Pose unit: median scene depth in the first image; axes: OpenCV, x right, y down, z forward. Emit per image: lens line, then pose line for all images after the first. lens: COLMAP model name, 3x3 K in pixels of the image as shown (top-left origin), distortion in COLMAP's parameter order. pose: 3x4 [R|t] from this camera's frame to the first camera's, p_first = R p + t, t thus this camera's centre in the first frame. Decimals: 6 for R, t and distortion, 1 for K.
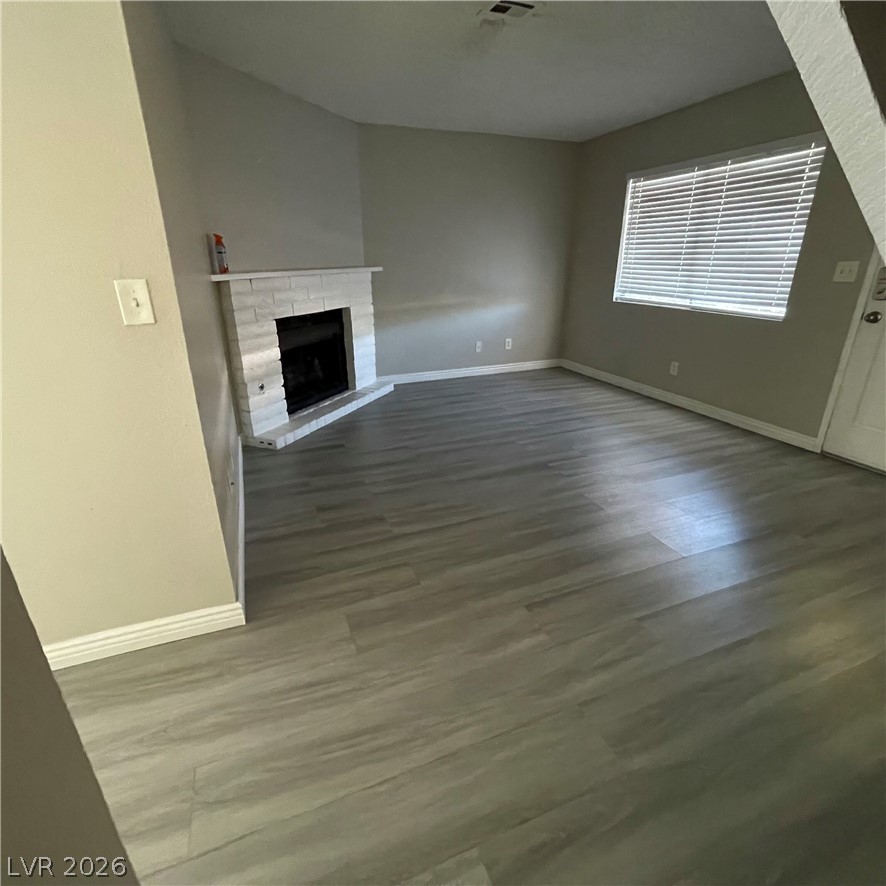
lens RADIAL K [[480.6, 0, 443.0], [0, 480.6, 443.0], [0, 0, 1]] dist [0.001493, 0.000215]
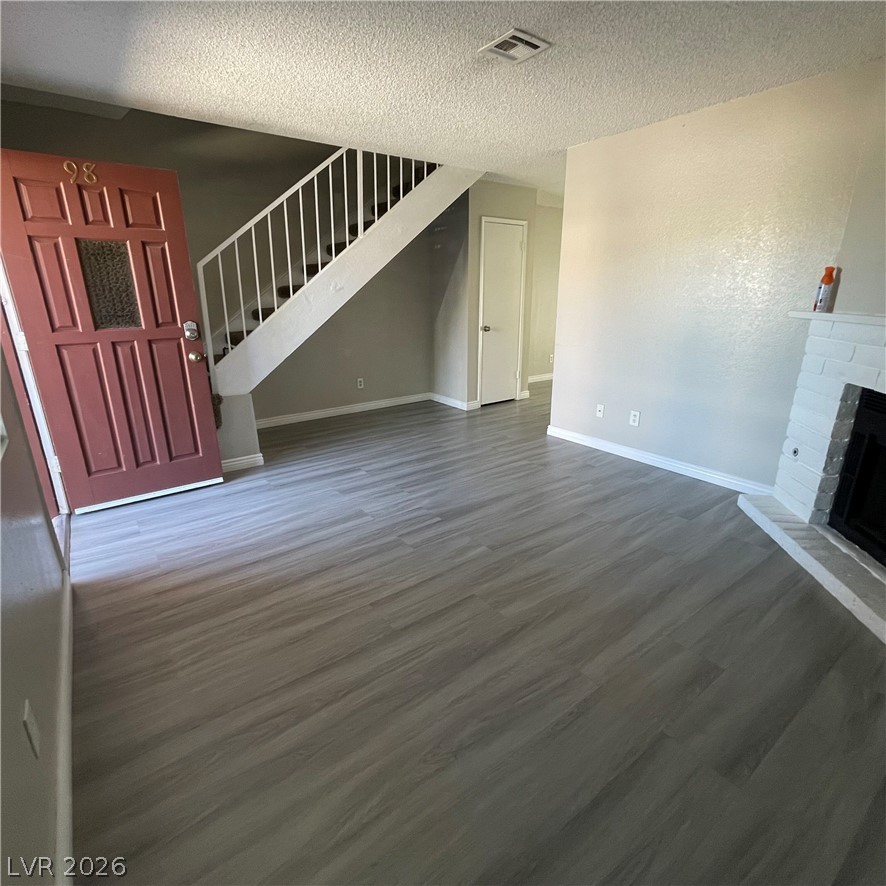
lens RADIAL K [[480.6, 0, 443.0], [0, 480.6, 443.0], [0, 0, 1]] dist [0.001493, 0.000215]
pose [[-0.964956, 0.097708, -0.243541, 0.476512], [-0.076622, 0.782735, 0.617621, -0.717670], [0.250974, 0.614638, -0.747818, 1.789665]]
